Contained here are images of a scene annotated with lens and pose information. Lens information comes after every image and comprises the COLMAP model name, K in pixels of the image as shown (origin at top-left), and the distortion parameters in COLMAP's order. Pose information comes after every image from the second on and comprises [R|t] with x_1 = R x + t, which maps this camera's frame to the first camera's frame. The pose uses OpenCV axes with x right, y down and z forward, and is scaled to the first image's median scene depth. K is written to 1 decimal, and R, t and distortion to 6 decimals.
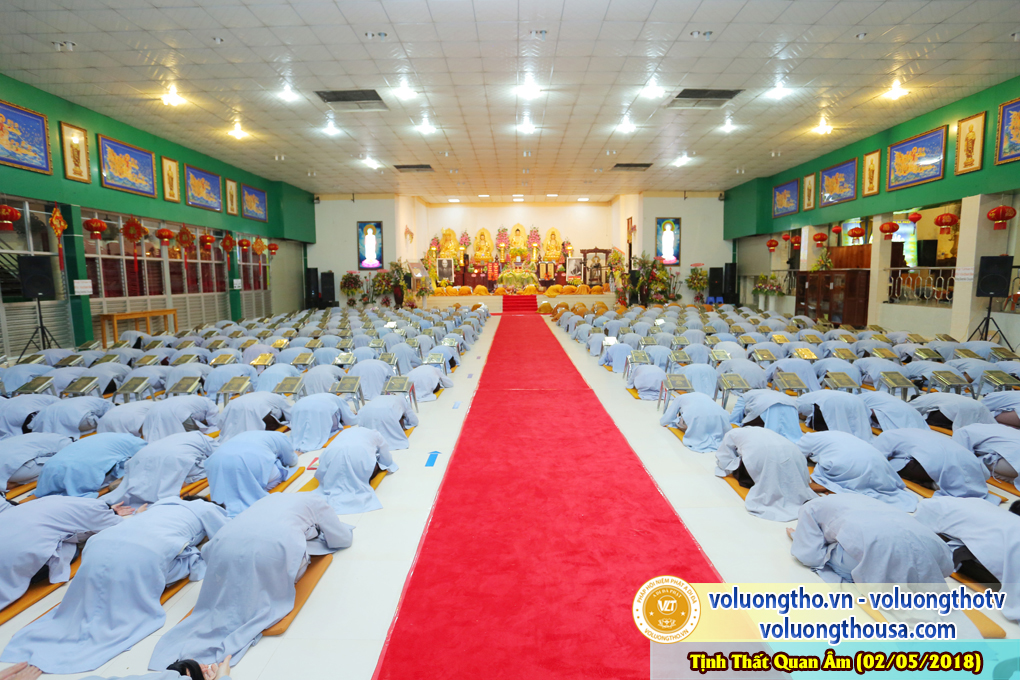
lens RADIAL K [[556.6, 0, 513.6], [0, 556.6, 316.3], [0, 0, 1]] dist [0.000264, 0.000699]
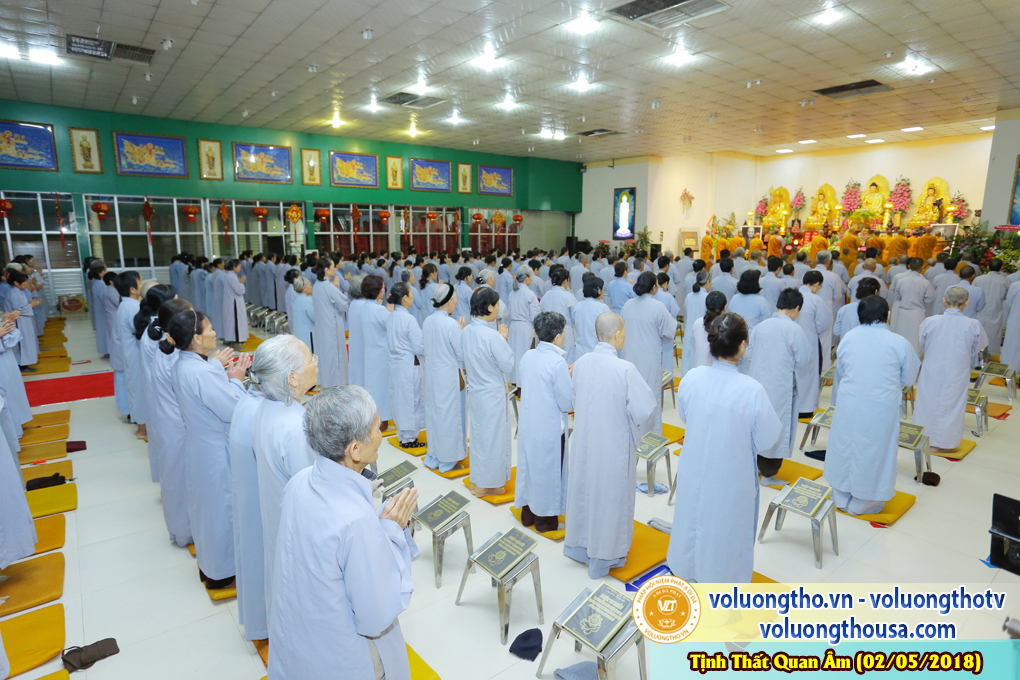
lens RADIAL K [[587.8, 0, 501.7], [0, 587.8, 349.8], [0, 0, 1]] dist [-0.043771, 0.034514]
pose [[0.634771, 0.159232, -0.756116, 0.405744], [-0.065086, 0.986078, 0.153019, -0.037552], [0.769954, -0.047919, 0.636297, 0.191583]]
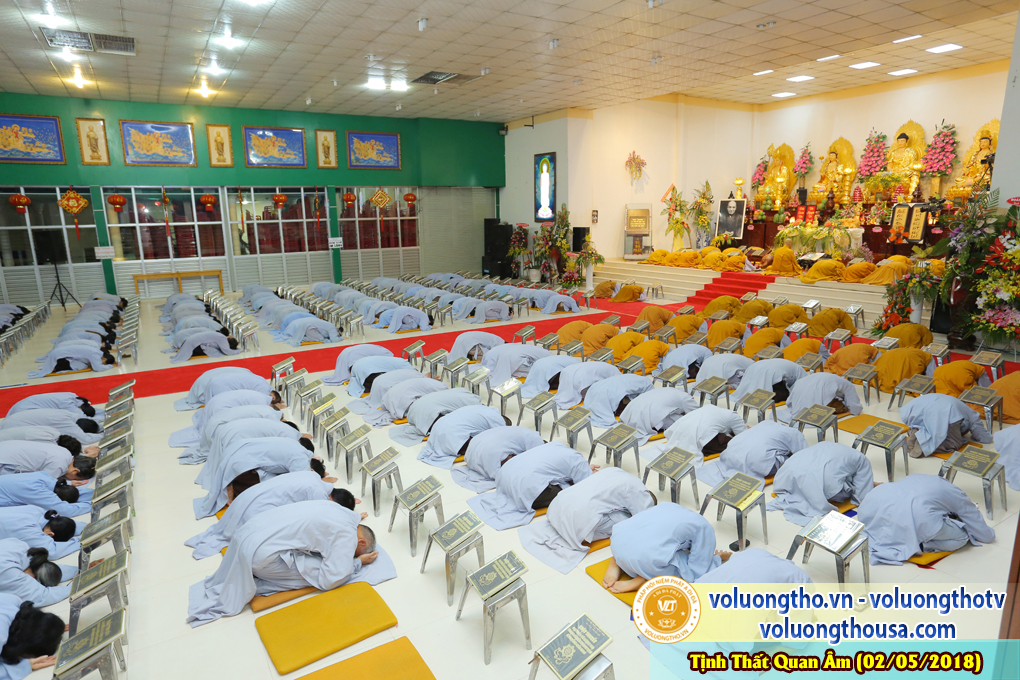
lens RADIAL K [[599.2, 0, 508.5], [0, 599.2, 365.0], [0, 0, 1]] dist [-0.056429, 0.032380]
pose [[0.512579, 0.205697, -0.833637, 0.412913], [-0.048737, 0.976286, 0.210928, -0.063492], [0.857255, -0.067488, 0.510449, 0.551152]]
